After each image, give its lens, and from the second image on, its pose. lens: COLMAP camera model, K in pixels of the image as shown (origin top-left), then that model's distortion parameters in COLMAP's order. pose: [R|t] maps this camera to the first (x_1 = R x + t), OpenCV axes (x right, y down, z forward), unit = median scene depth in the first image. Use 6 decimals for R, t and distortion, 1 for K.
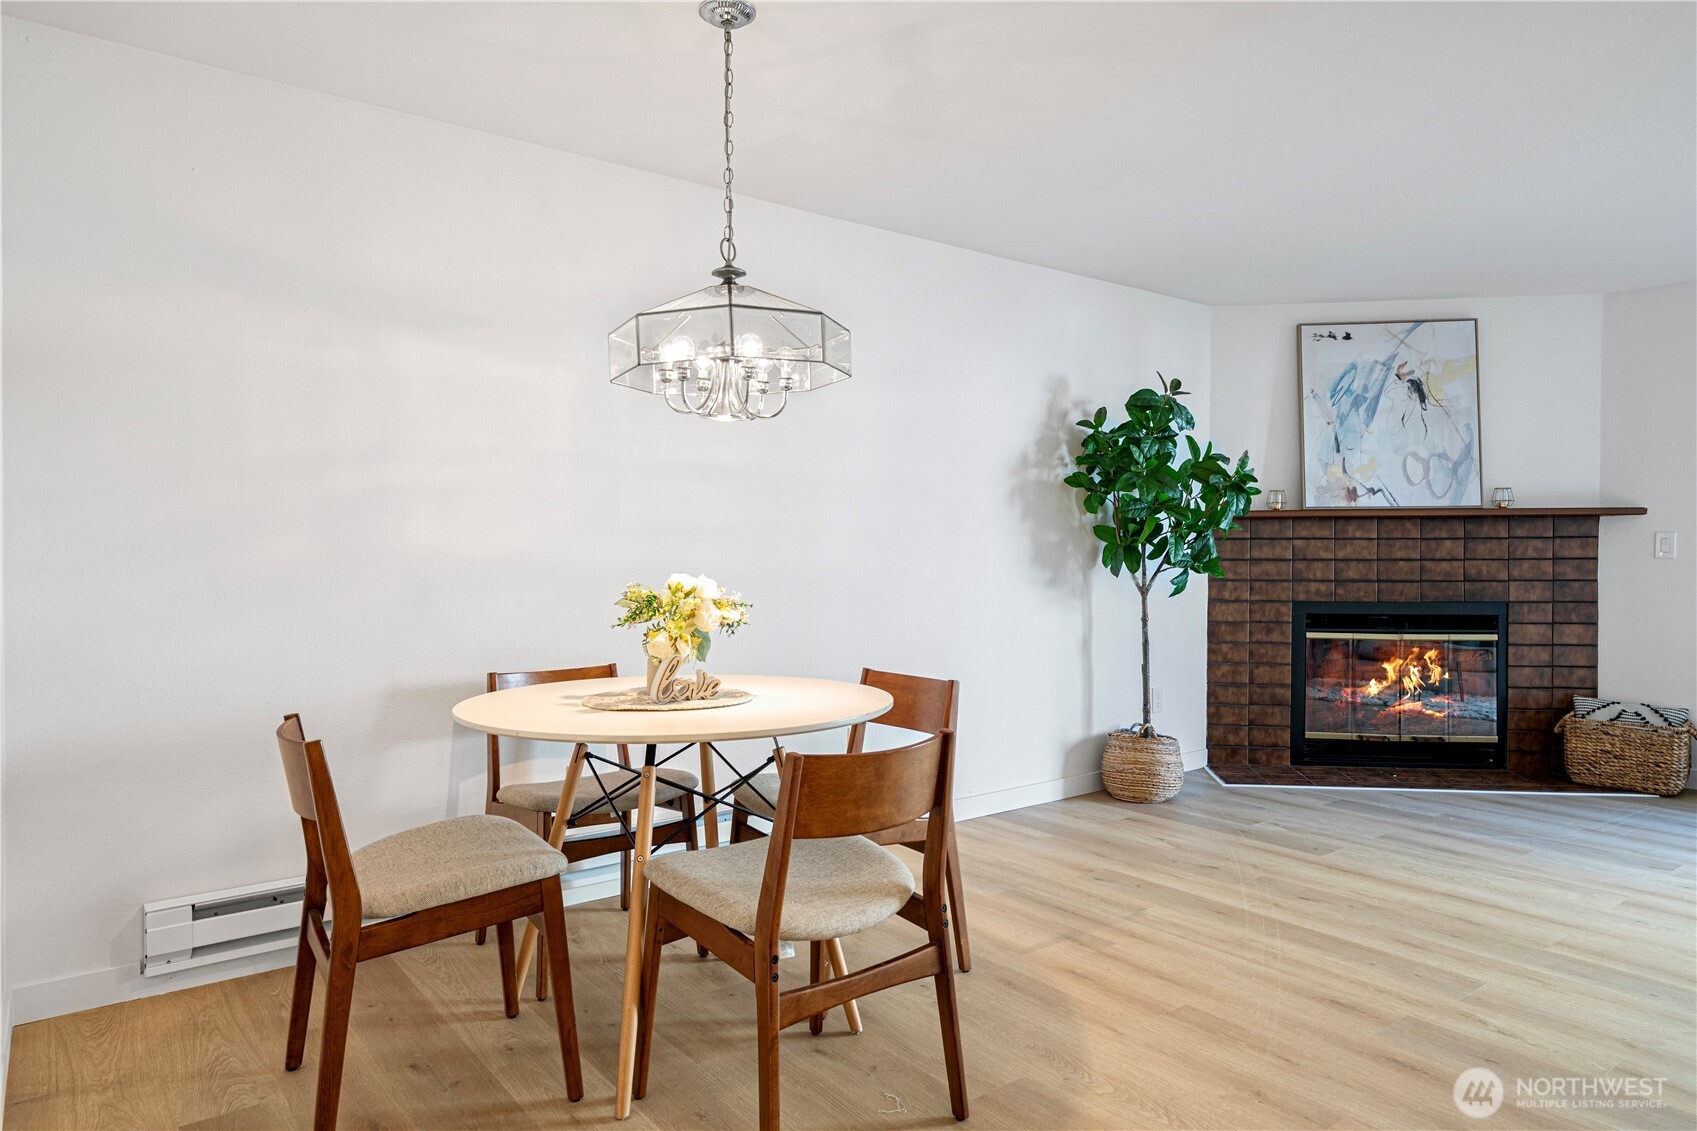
lens RADIAL K [[1040.2, 0, 848.5], [0, 1040.2, 565.5], [0, 0, 1]] dist [0.000699, -0.000405]
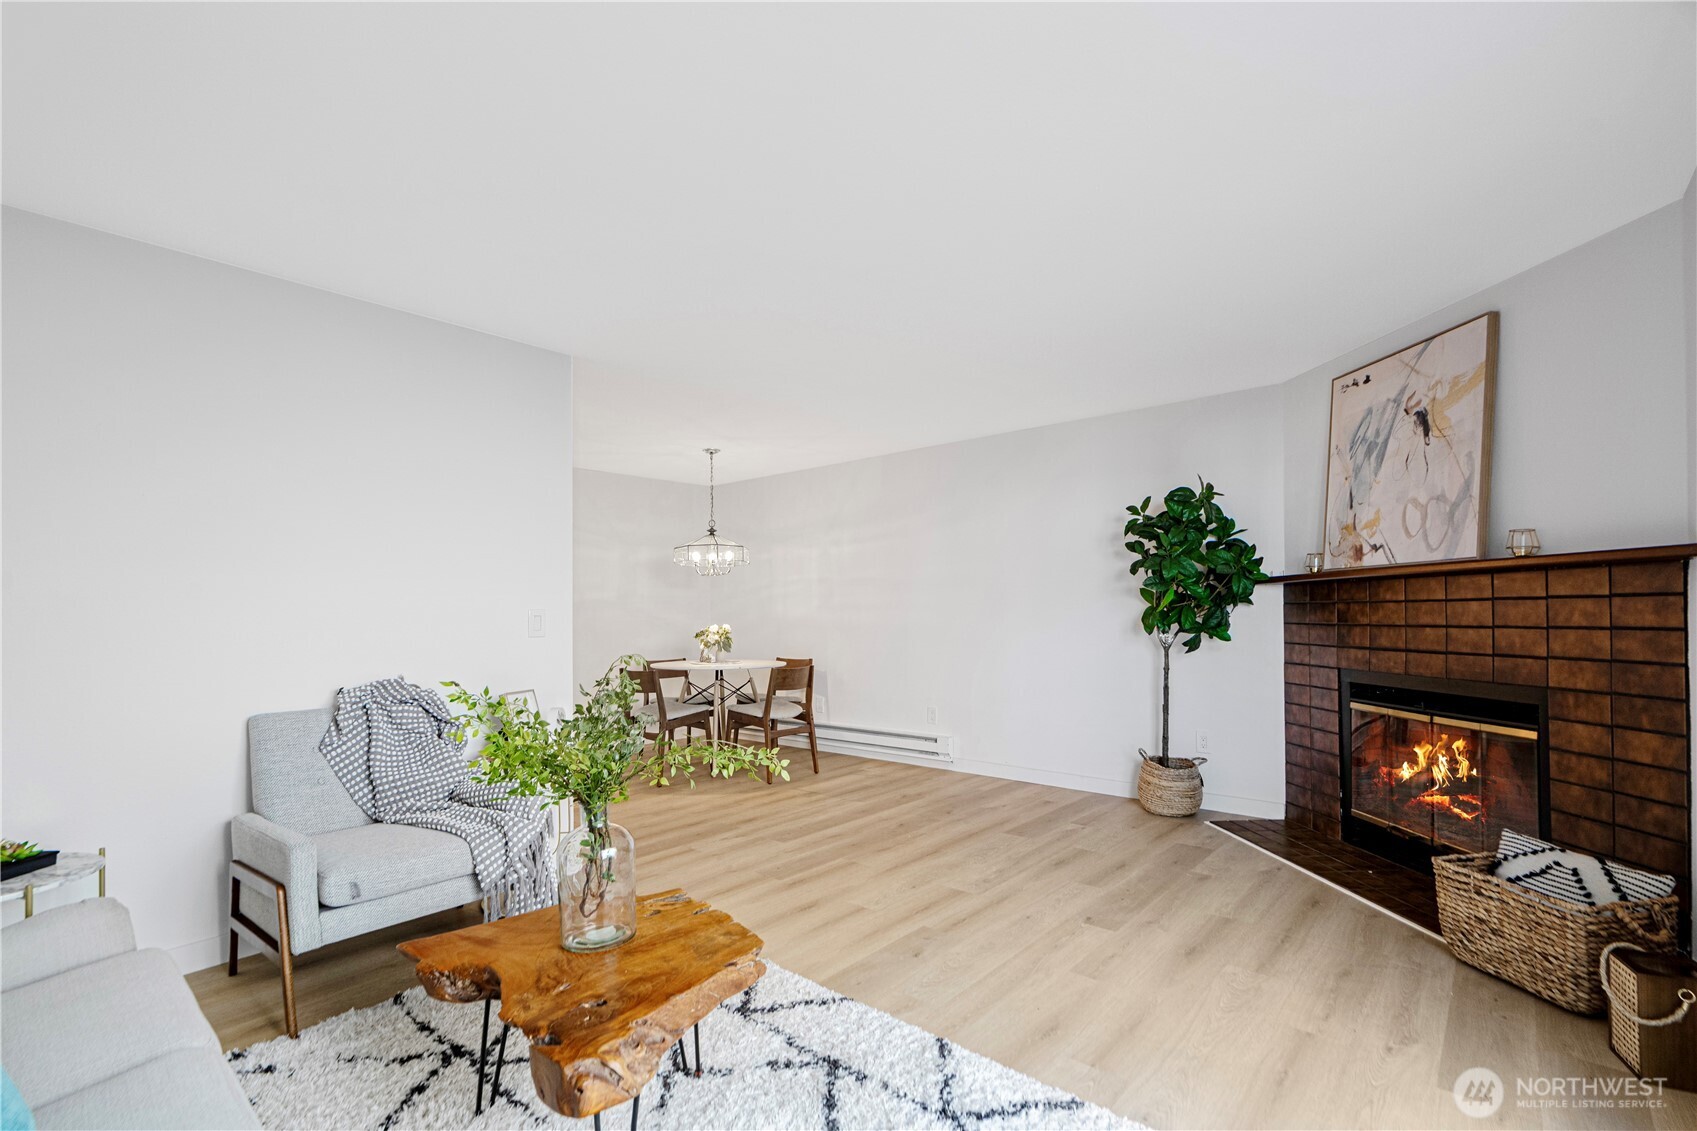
lens RADIAL K [[780.3, 0, 847.7], [0, 780.3, 591.4], [0, 0, 1]] dist [0.000867, 0.000435]
pose [[0.191645, -0.027591, -0.981076, 1.066979], [-0.005317, 0.999561, -0.029150, -0.012617], [0.981450, 0.010803, 0.191414, 0.428706]]
